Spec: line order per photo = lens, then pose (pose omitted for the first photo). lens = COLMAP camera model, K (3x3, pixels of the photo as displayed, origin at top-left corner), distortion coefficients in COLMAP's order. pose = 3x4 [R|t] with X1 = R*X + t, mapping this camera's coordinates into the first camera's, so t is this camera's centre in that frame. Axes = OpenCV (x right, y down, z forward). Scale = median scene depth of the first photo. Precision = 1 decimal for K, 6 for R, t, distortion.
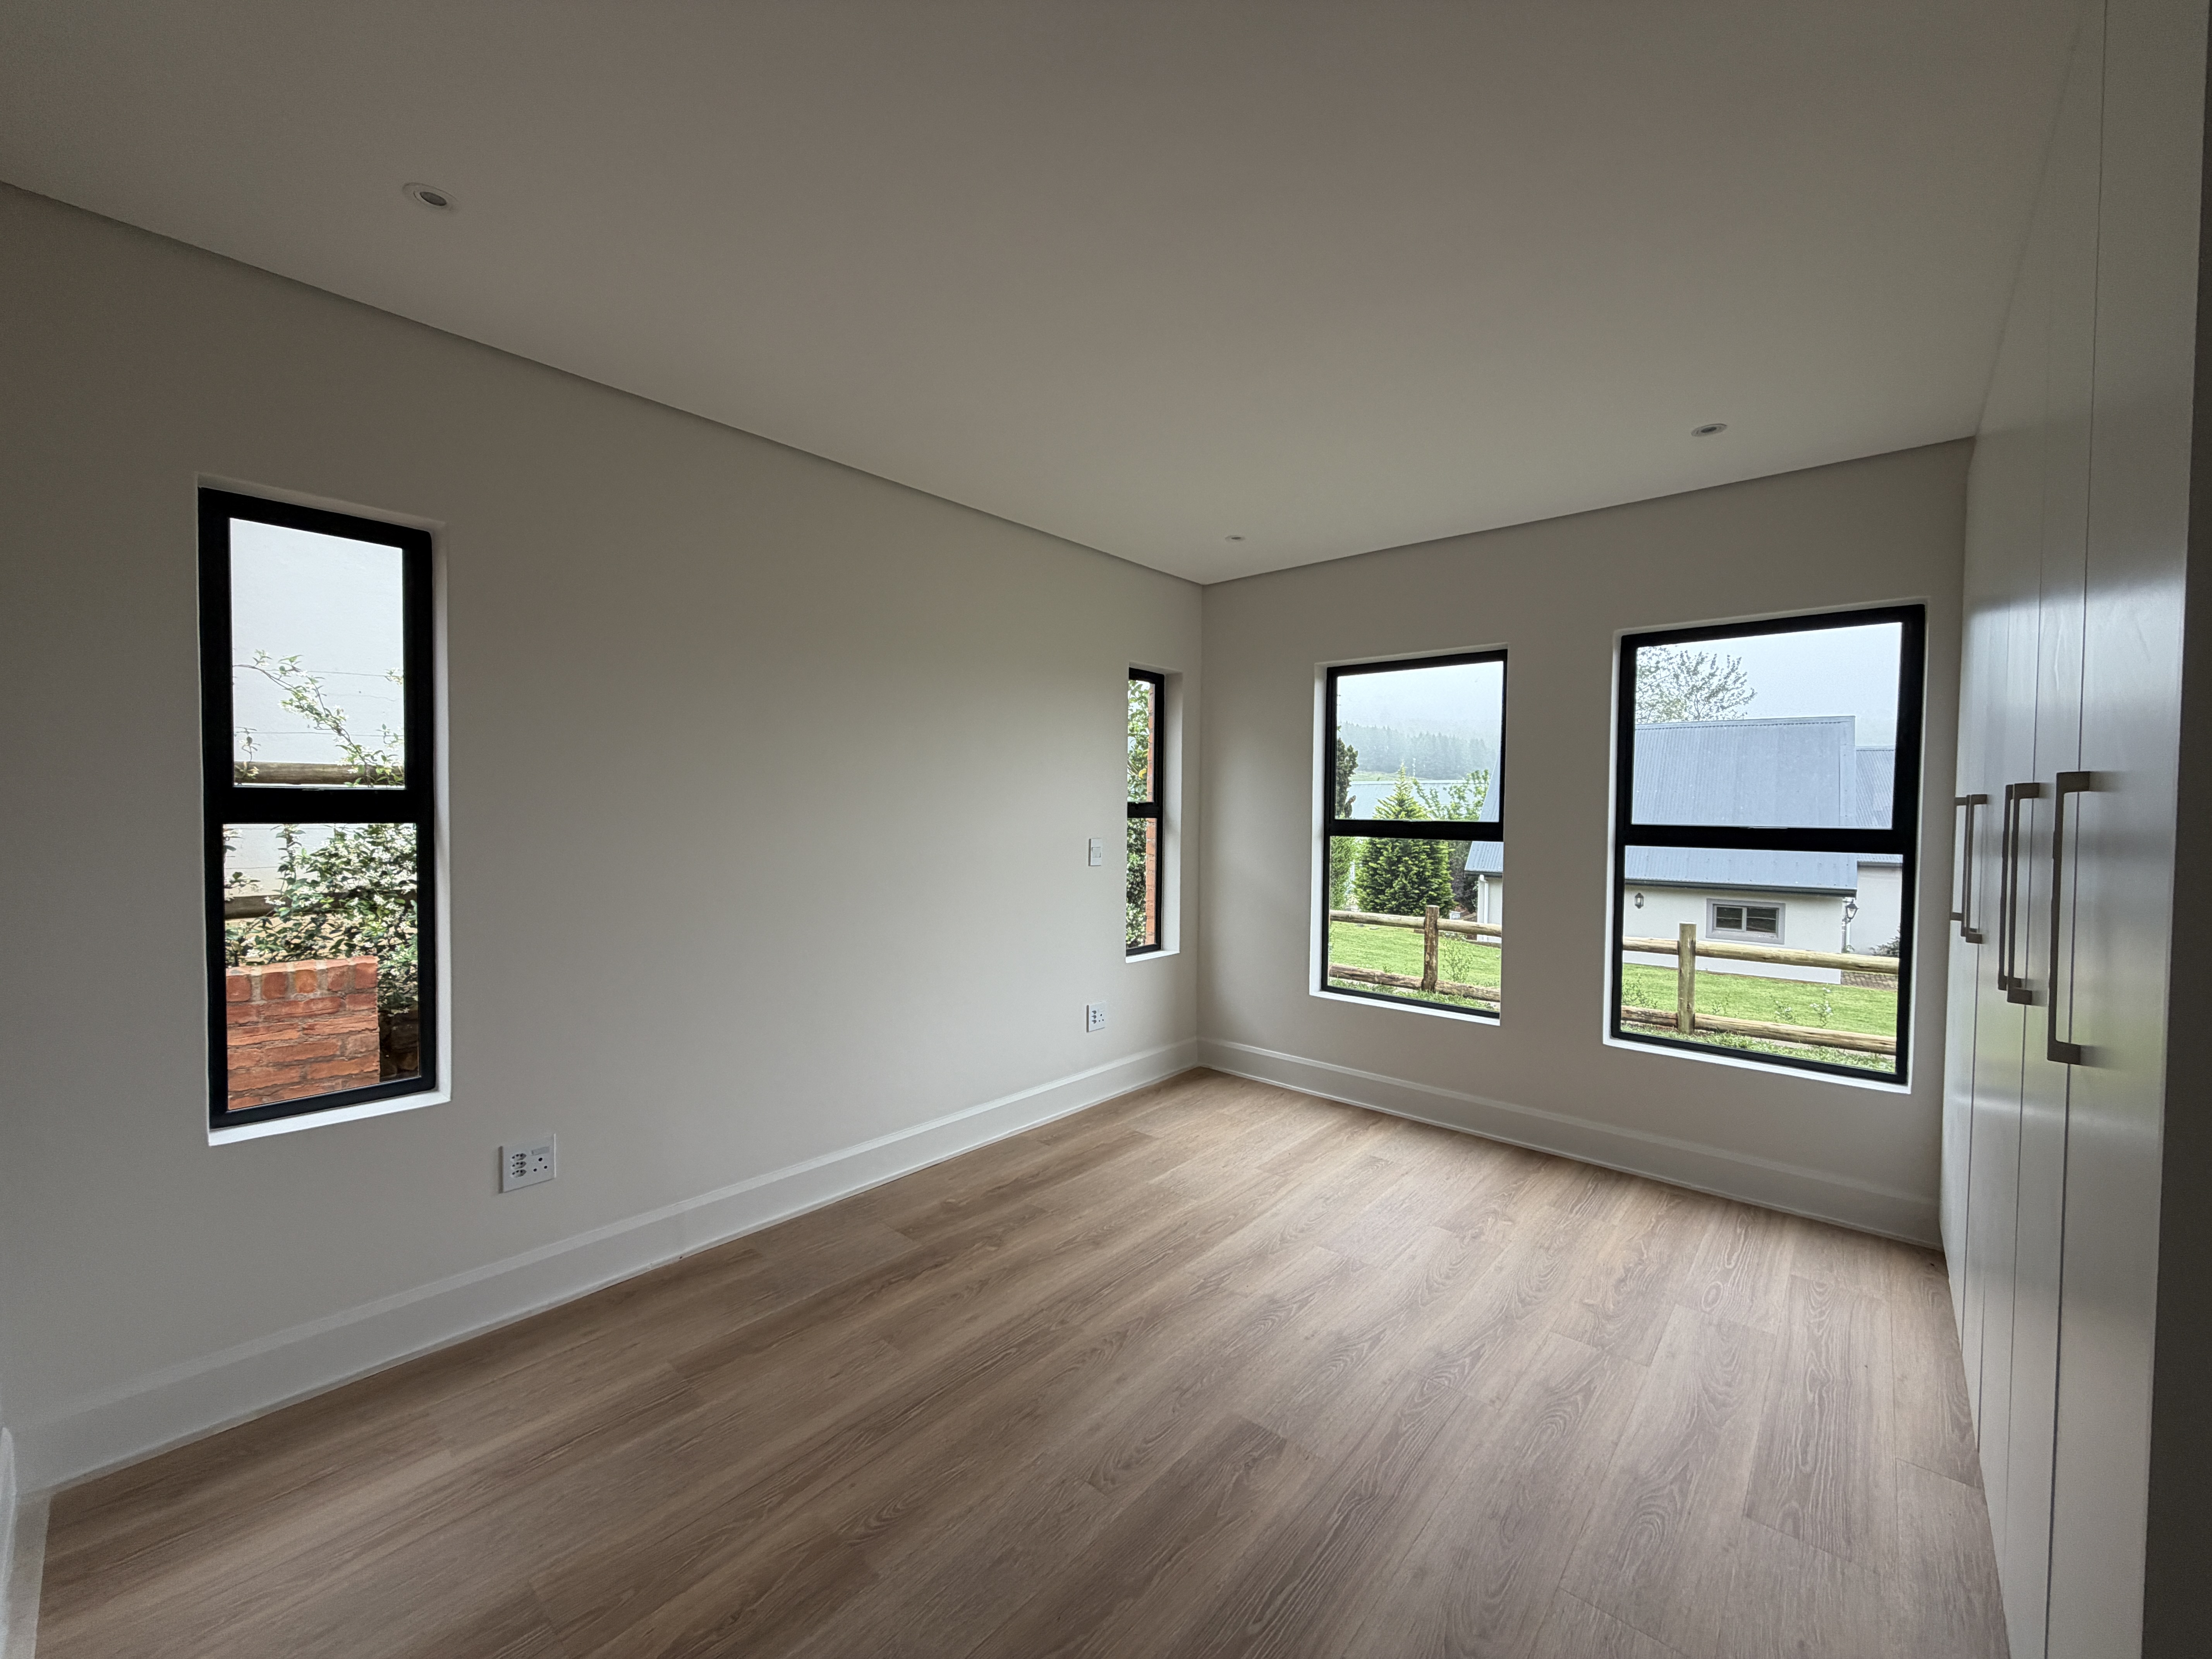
lens RADIAL K [[878.4, 0, 1099.3], [0, 878.4, 829.3], [0, 0, 1]] dist [-0.001728, -0.000428]
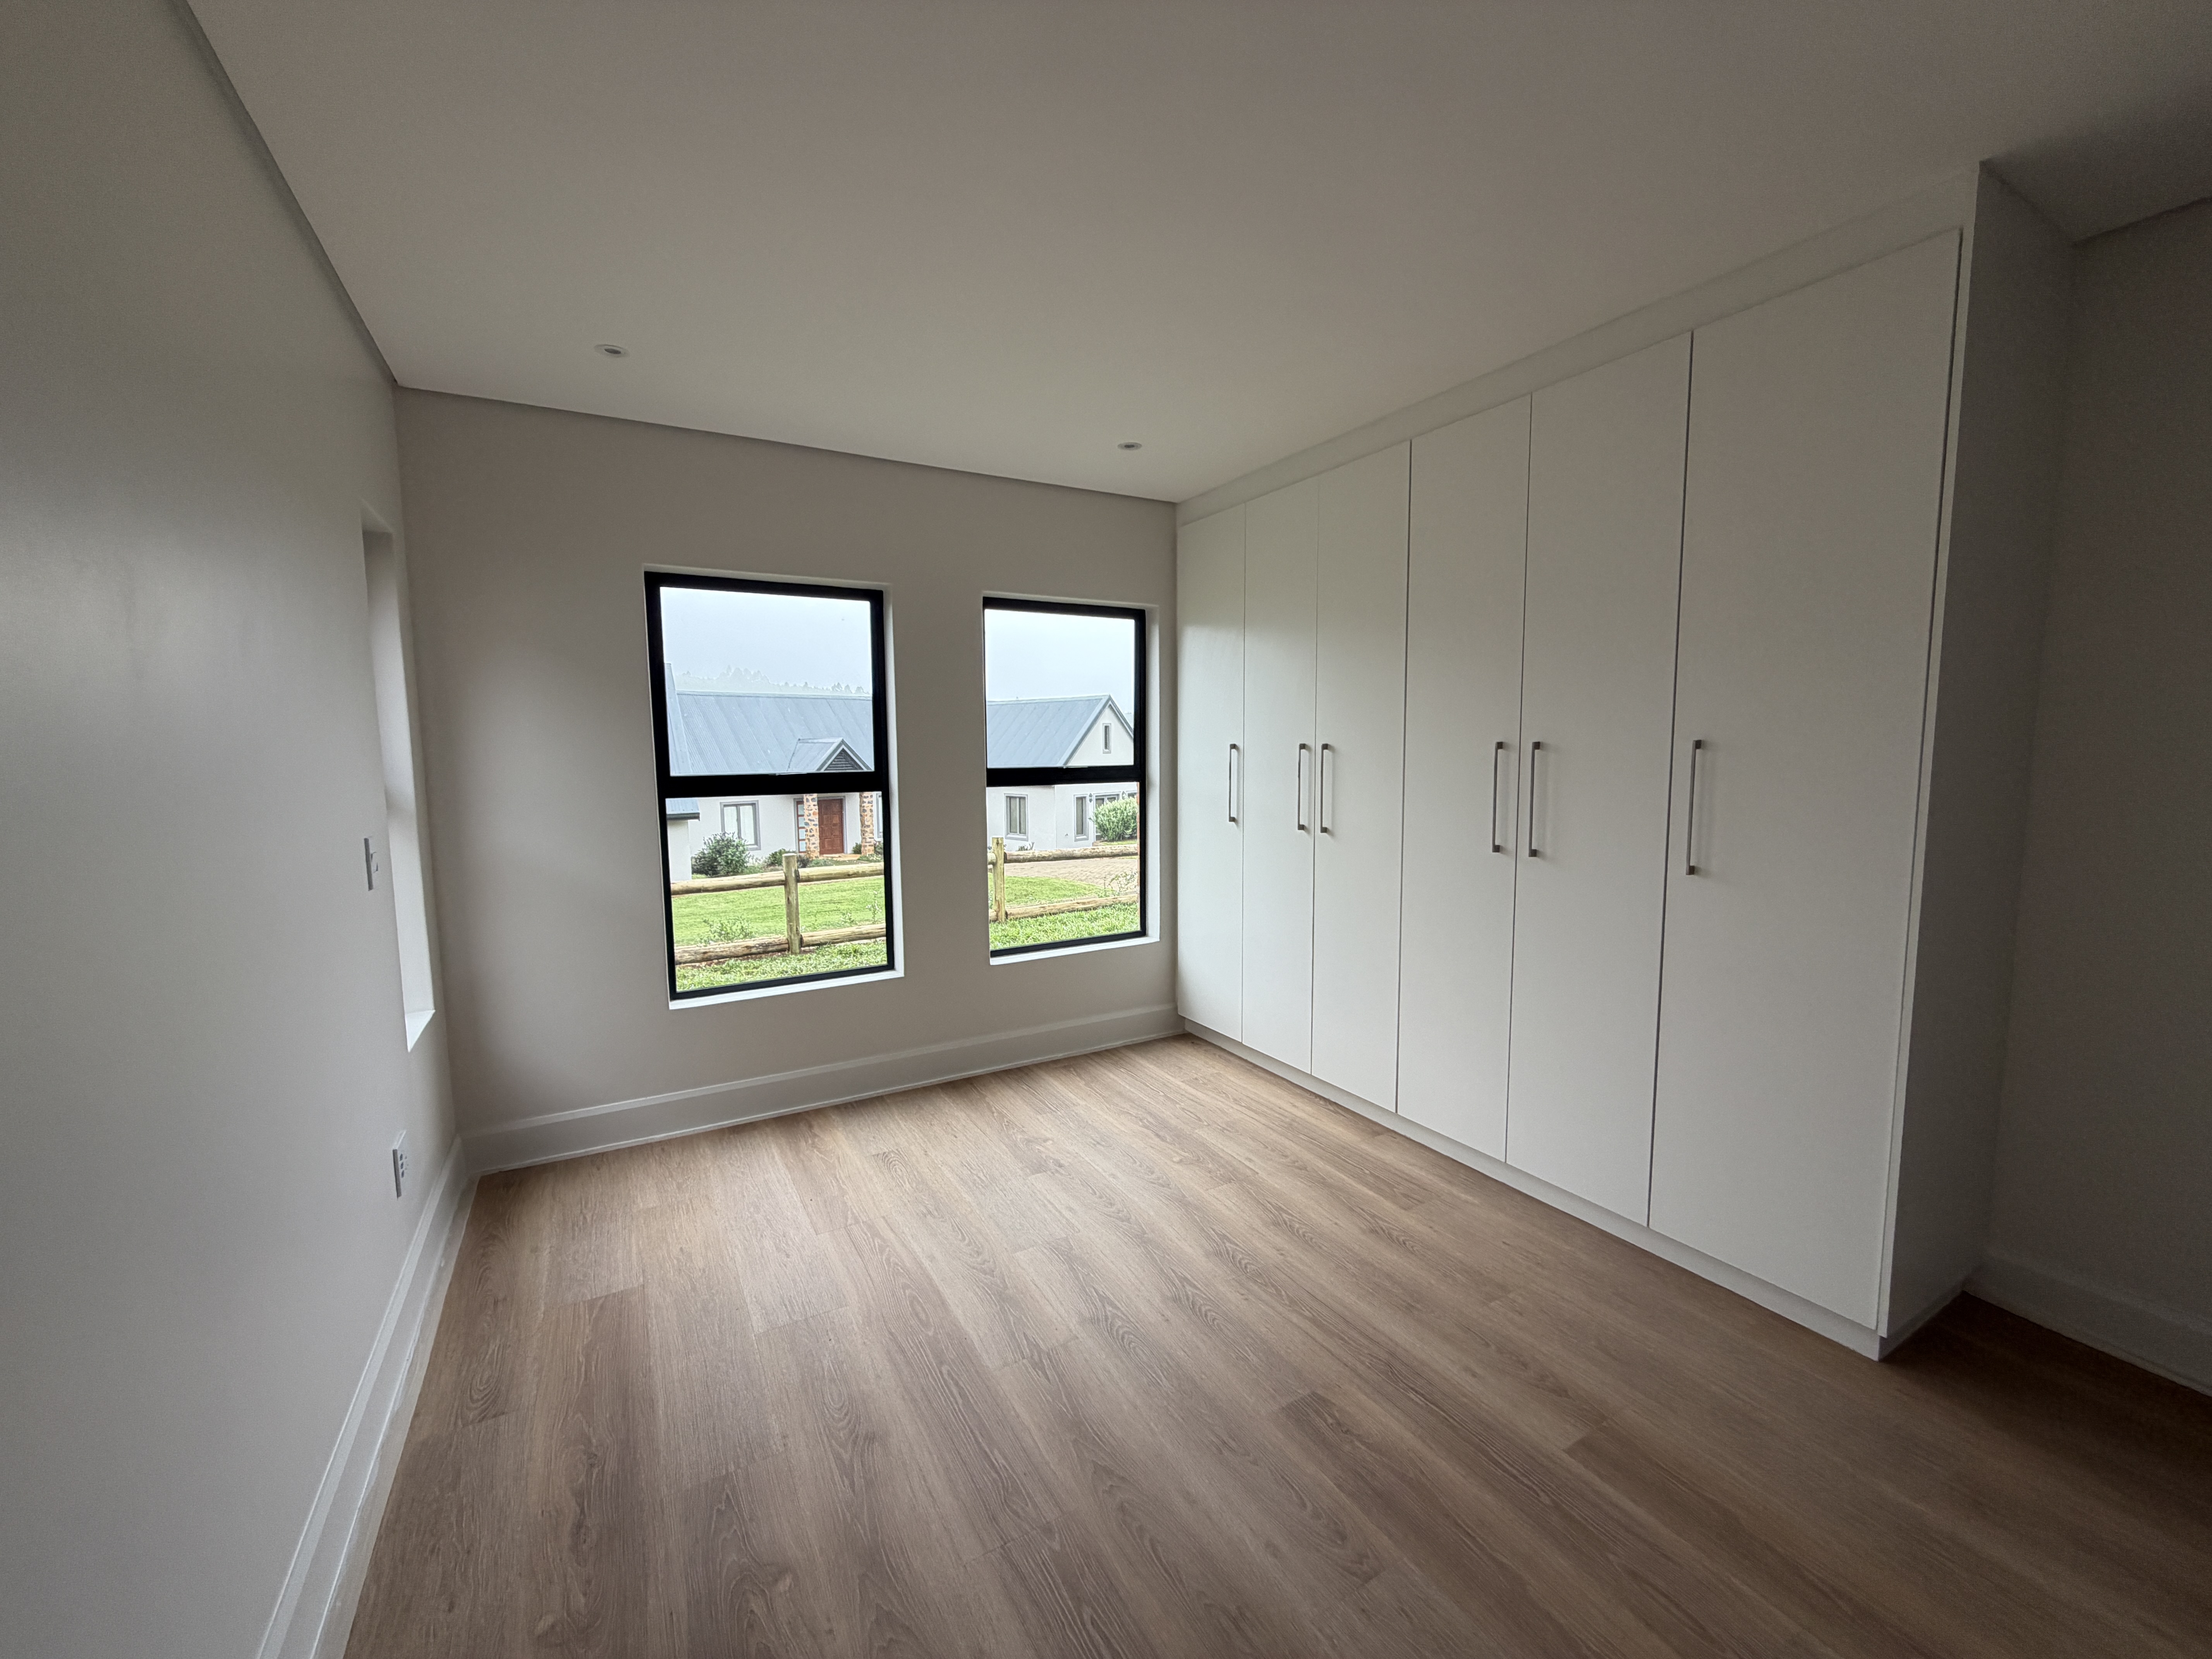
lens RADIAL K [[878.4, 0, 1104.9], [0, 878.4, 827.9], [0, 0, 1]] dist [-0.001728, -0.000428]
pose [[0.320946, -0.104146, 0.941354, -0.550060], [0.036747, 0.994557, 0.097504, -0.044697], [-0.946384, 0.003299, 0.323026, 0.655552]]
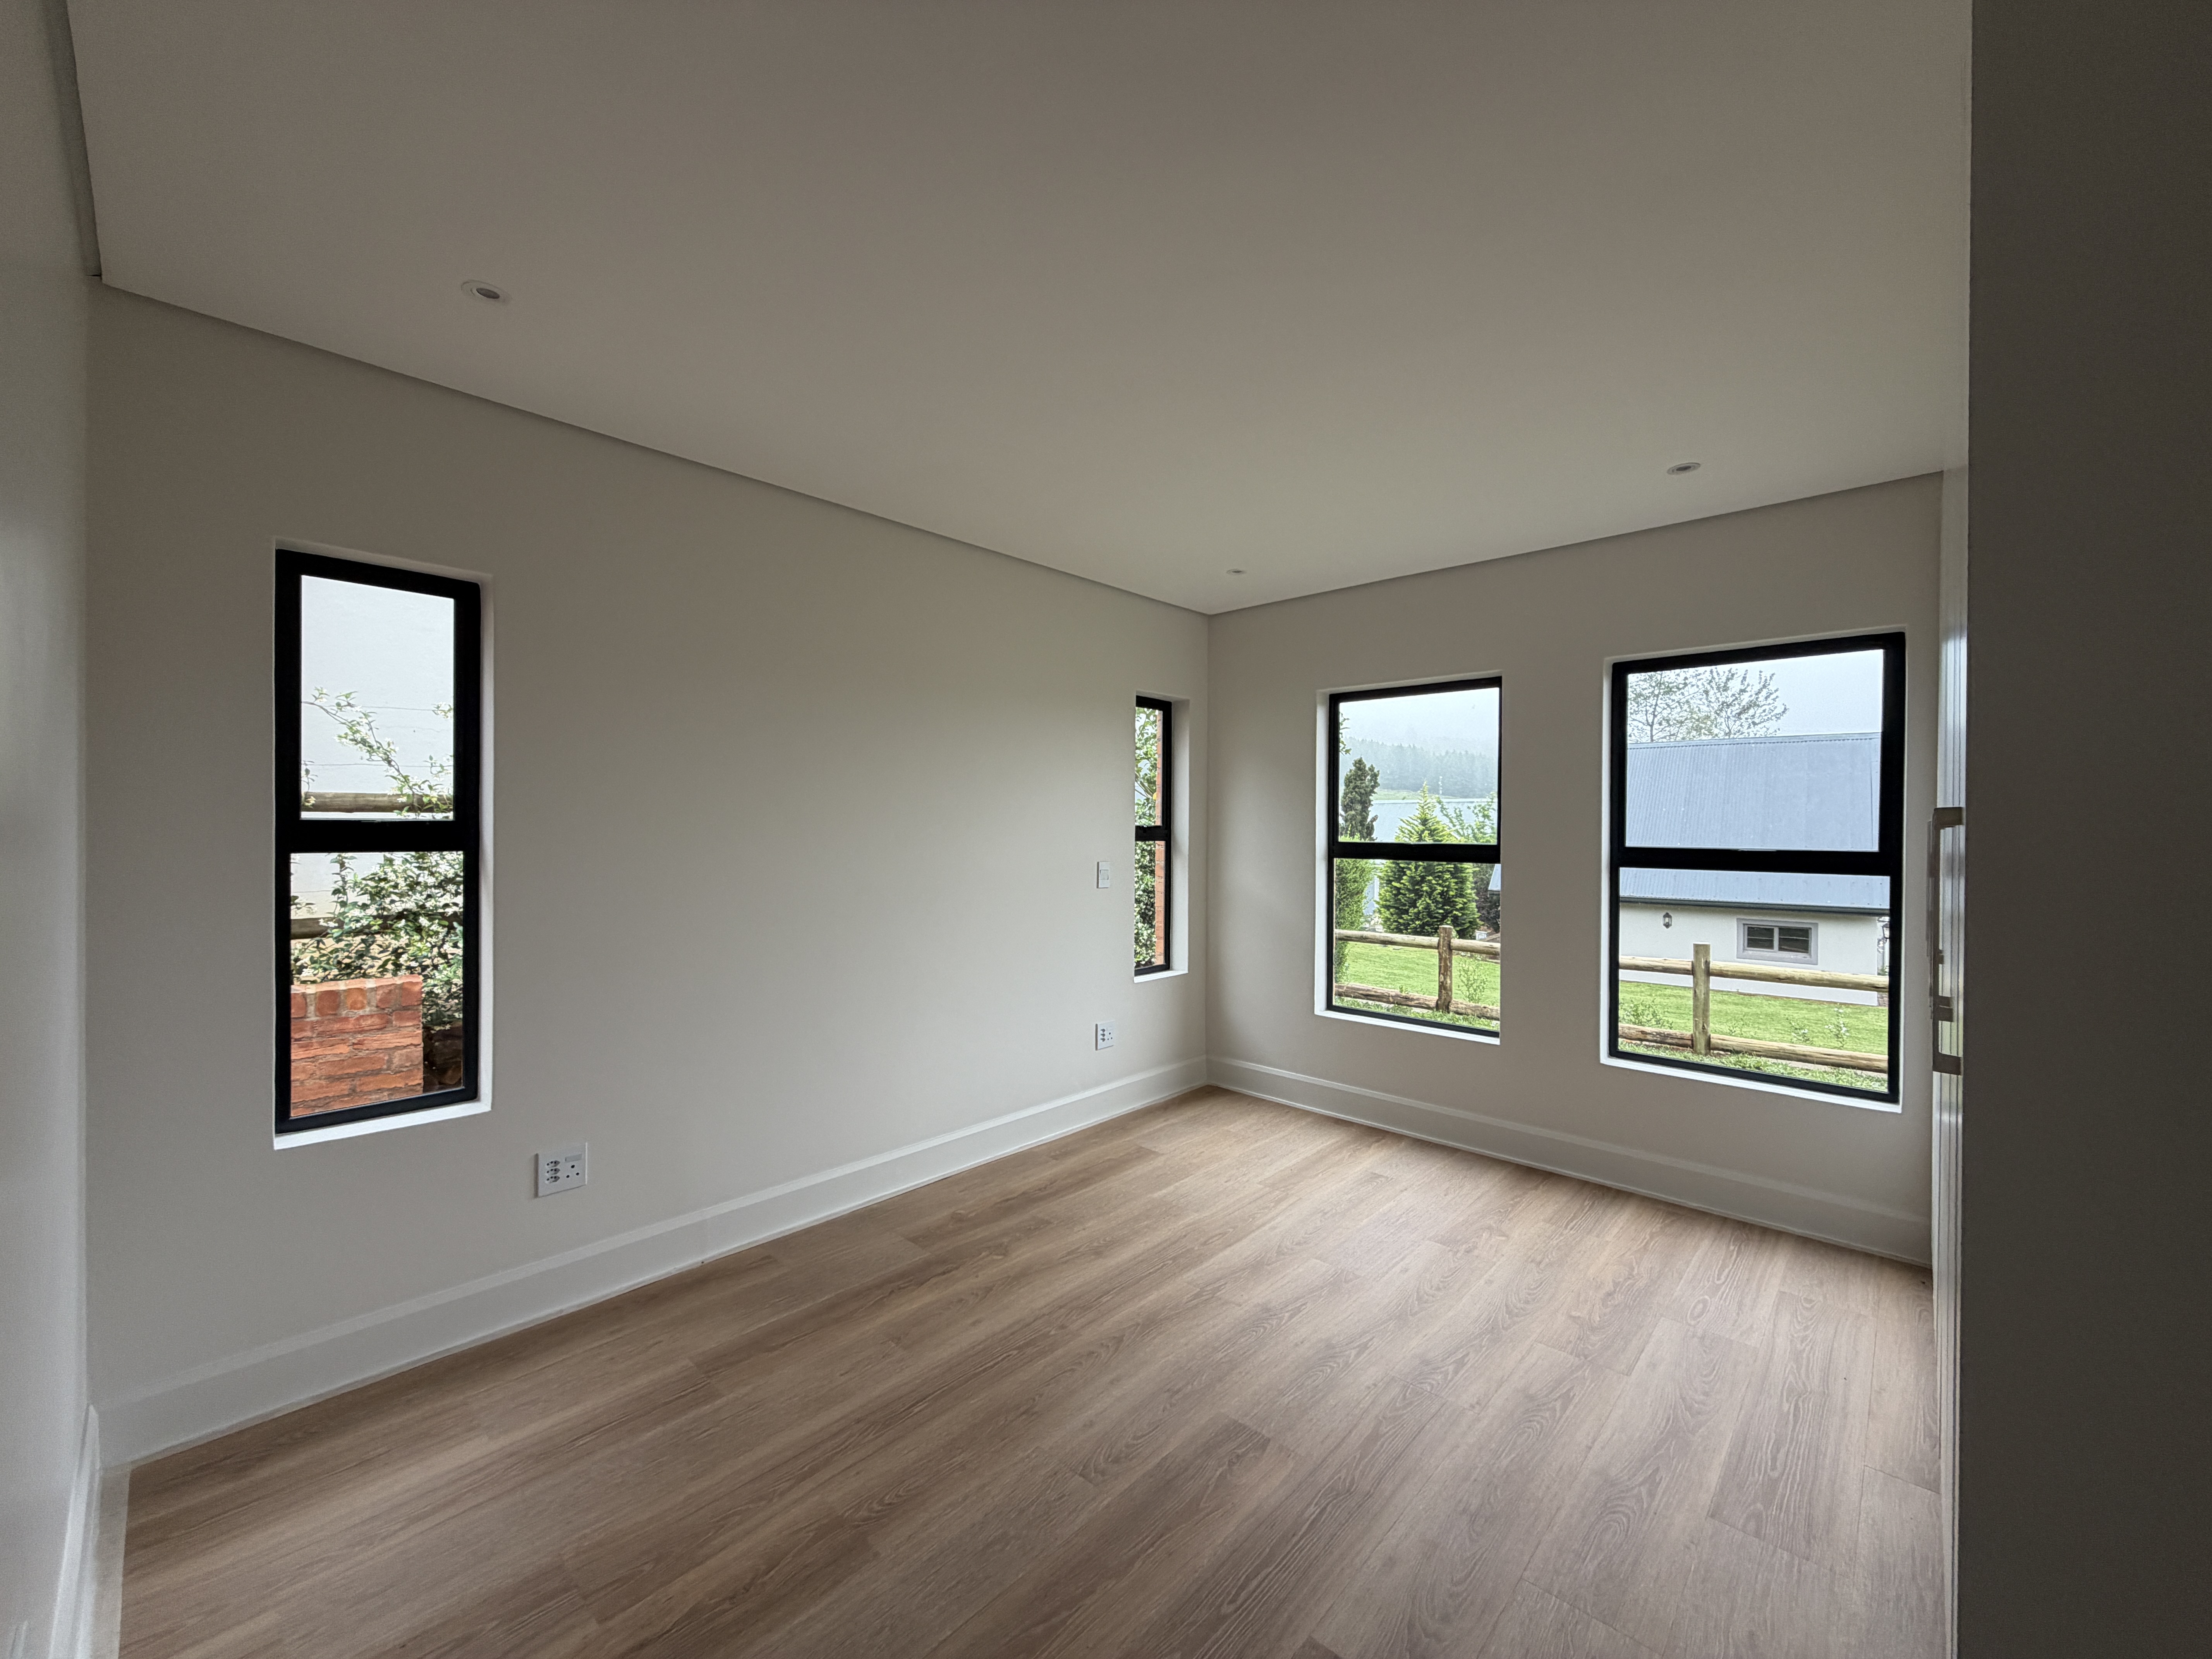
lens RADIAL K [[878.4, 0, 1098.8], [0, 878.4, 829.2], [0, 0, 1]] dist [-0.001728, -0.000428]
pose [[0.999604, -0.003681, -0.027910, 0.029537], [0.003052, 0.999741, -0.022553, -0.006611], [0.027986, 0.022459, 0.999356, -0.050761]]
